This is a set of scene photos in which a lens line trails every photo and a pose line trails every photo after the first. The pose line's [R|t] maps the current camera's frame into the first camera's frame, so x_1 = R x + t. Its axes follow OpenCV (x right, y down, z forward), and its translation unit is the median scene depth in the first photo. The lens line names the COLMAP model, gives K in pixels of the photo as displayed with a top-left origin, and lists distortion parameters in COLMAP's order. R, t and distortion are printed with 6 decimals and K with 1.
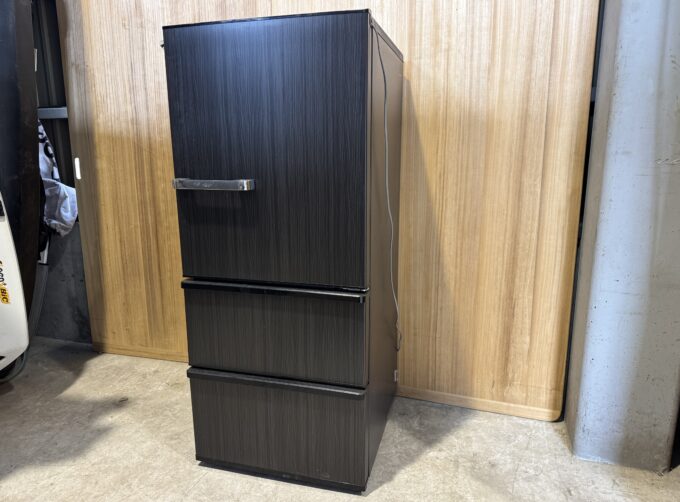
lens RADIAL K [[493.6, 0, 334.9], [0, 493.6, 252.4], [0, 0, 1]] dist [0.011039, -0.000762]
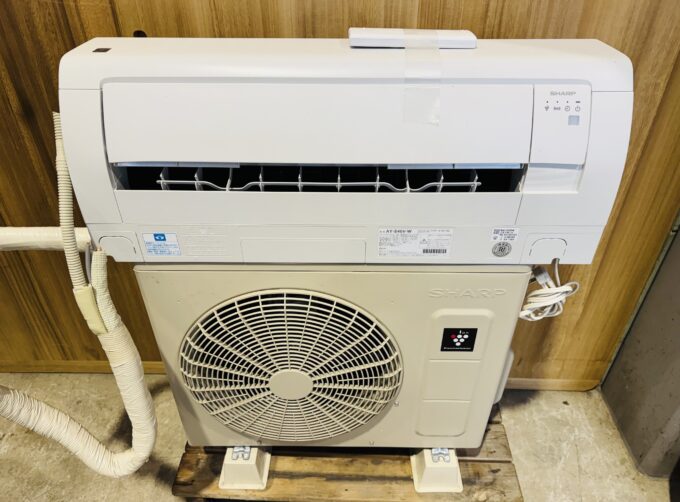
lens RADIAL K [[483.2, 0, 340.0], [0, 483.2, 251.0], [0, 0, 1]] dist [-0.005905, -0.008458]
pose [[0.954218, -0.168661, 0.247024, -0.080146], [0.053456, 0.908724, 0.413960, -0.191440], [-0.294295, -0.381804, 0.876137, 0.529740]]
